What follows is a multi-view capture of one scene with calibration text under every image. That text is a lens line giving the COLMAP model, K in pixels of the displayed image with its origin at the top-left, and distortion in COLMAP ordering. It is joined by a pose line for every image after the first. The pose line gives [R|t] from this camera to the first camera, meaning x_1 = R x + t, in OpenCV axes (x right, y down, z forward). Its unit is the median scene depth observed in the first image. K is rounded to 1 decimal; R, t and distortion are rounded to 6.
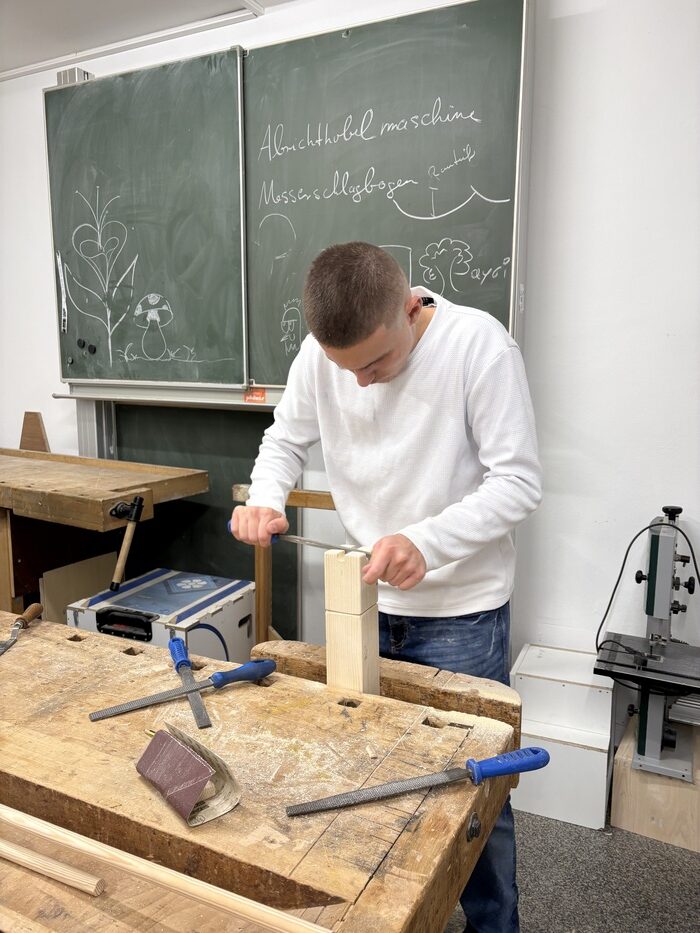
lens RADIAL K [[721.7, 0, 354.9], [0, 721.7, 469.0], [0, 0, 1]] dist [0.030003, -0.005145]
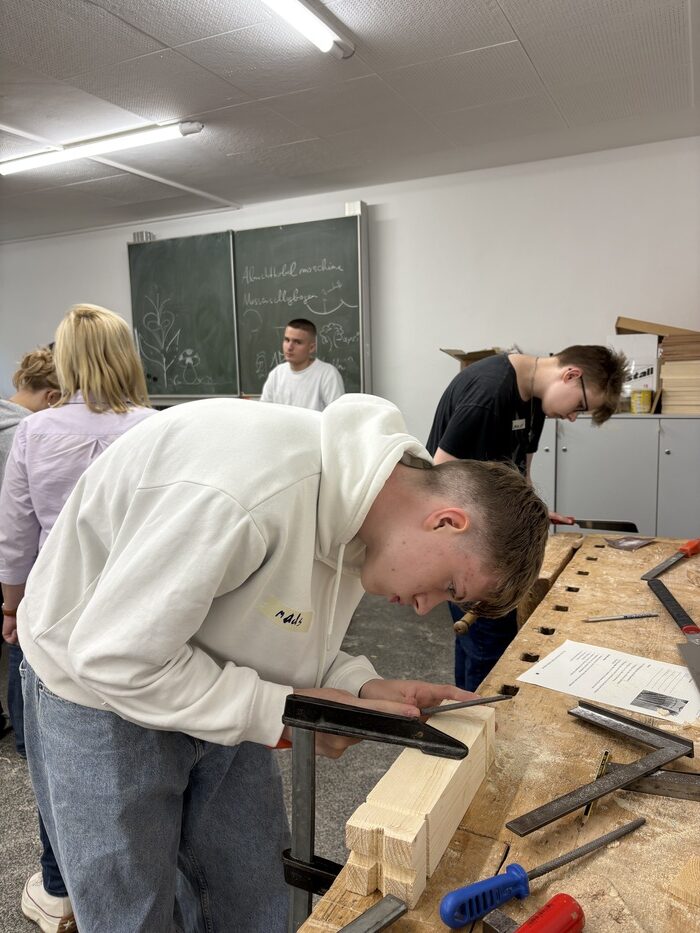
lens RADIAL K [[721.7, 0, 346.7], [0, 721.7, 461.8], [0, 0, 1]] dist [0.030003, -0.005145]
pose [[0.999380, -0.035188, 0.000762, 0.134796], [0.035196, 0.999099, -0.023730, 0.123007], [0.000074, 0.023742, 0.999718, -0.967372]]
